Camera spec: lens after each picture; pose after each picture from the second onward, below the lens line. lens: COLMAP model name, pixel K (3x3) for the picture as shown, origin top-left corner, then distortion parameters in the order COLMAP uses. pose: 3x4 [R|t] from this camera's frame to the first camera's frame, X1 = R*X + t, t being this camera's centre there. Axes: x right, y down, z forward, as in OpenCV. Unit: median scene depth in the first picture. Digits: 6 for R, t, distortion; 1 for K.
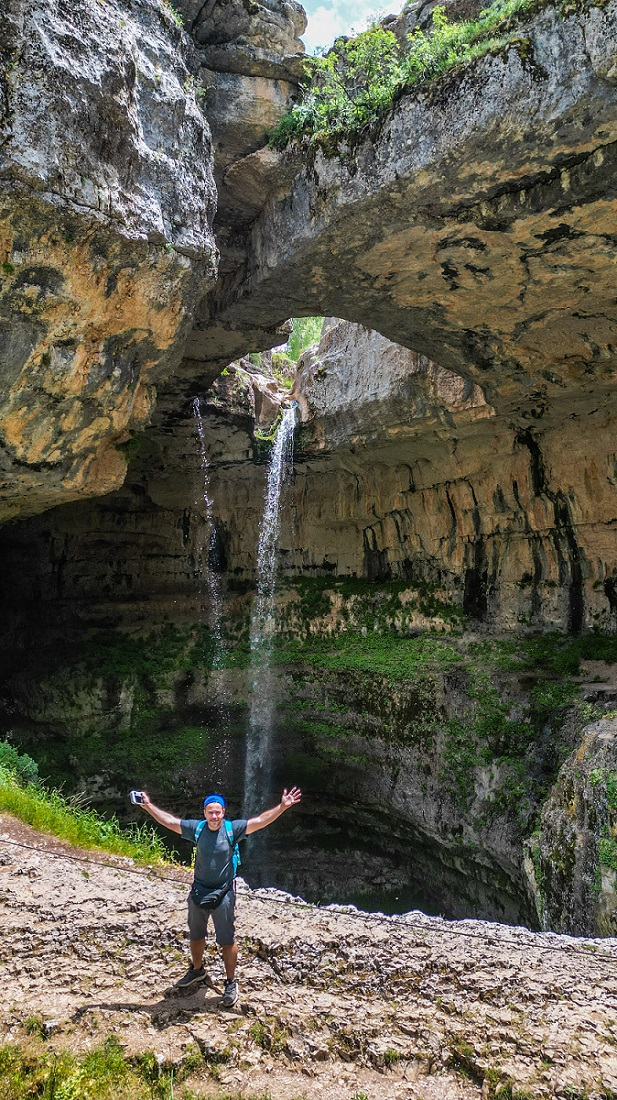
lens RADIAL K [[767.3, 0, 304.6], [0, 767.3, 556.8], [0, 0, 1]] dist [0.078454, -0.064716]
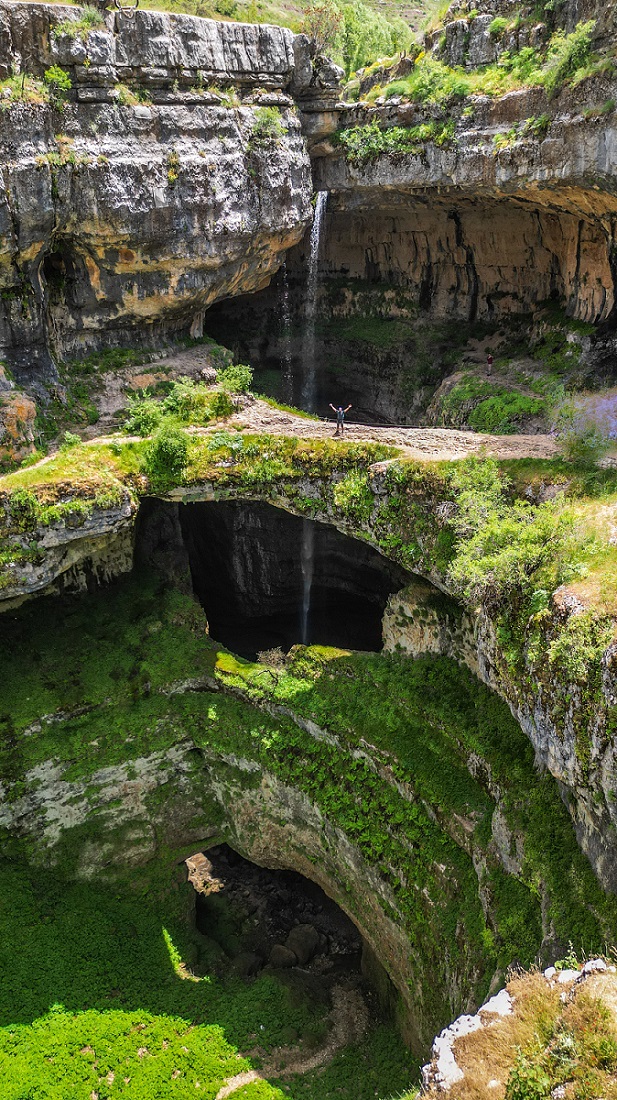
lens RADIAL K [[767.3, 0, 304.6], [0, 767.3, 556.8], [0, 0, 1]] dist [0.078454, -0.064716]
pose [[0.999919, -0.012684, -0.001204, -0.080763], [0.011713, 0.877995, 0.478527, -0.331640], [-0.005012, -0.478503, 0.878072, -1.036622]]
